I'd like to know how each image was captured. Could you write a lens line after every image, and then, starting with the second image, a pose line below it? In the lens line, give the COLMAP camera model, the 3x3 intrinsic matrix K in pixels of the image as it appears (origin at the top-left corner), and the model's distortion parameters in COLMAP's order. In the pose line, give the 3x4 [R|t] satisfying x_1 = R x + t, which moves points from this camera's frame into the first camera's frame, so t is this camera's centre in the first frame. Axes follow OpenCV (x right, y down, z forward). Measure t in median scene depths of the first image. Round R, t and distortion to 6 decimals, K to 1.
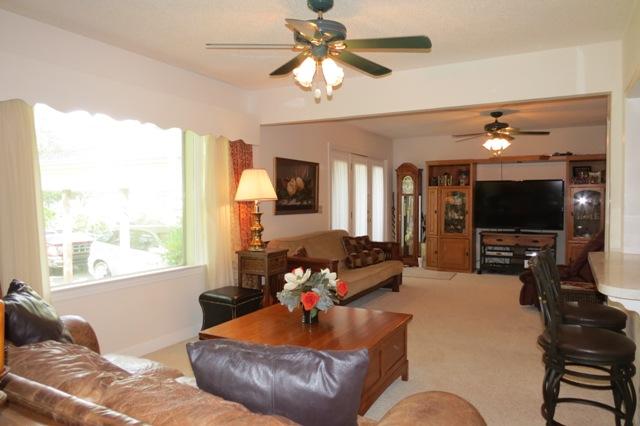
lens RADIAL K [[456.7, 0, 320.0], [0, 456.7, 213.0], [0, 0, 1]] dist [-0.025555, 0.006685]
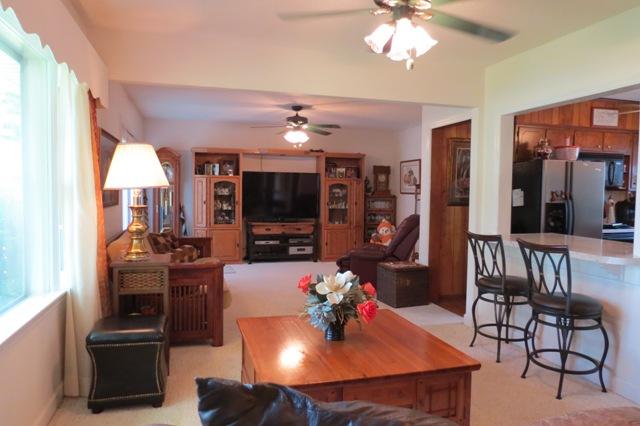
lens RADIAL K [[456.7, 0, 320.0], [0, 456.7, 213.0], [0, 0, 1]] dist [-0.025555, 0.006685]
pose [[0.710268, -0.022068, 0.703586, -0.257646], [0.006157, 0.999665, 0.025139, -0.003361], [-0.703905, -0.013524, 0.710165, 0.182061]]
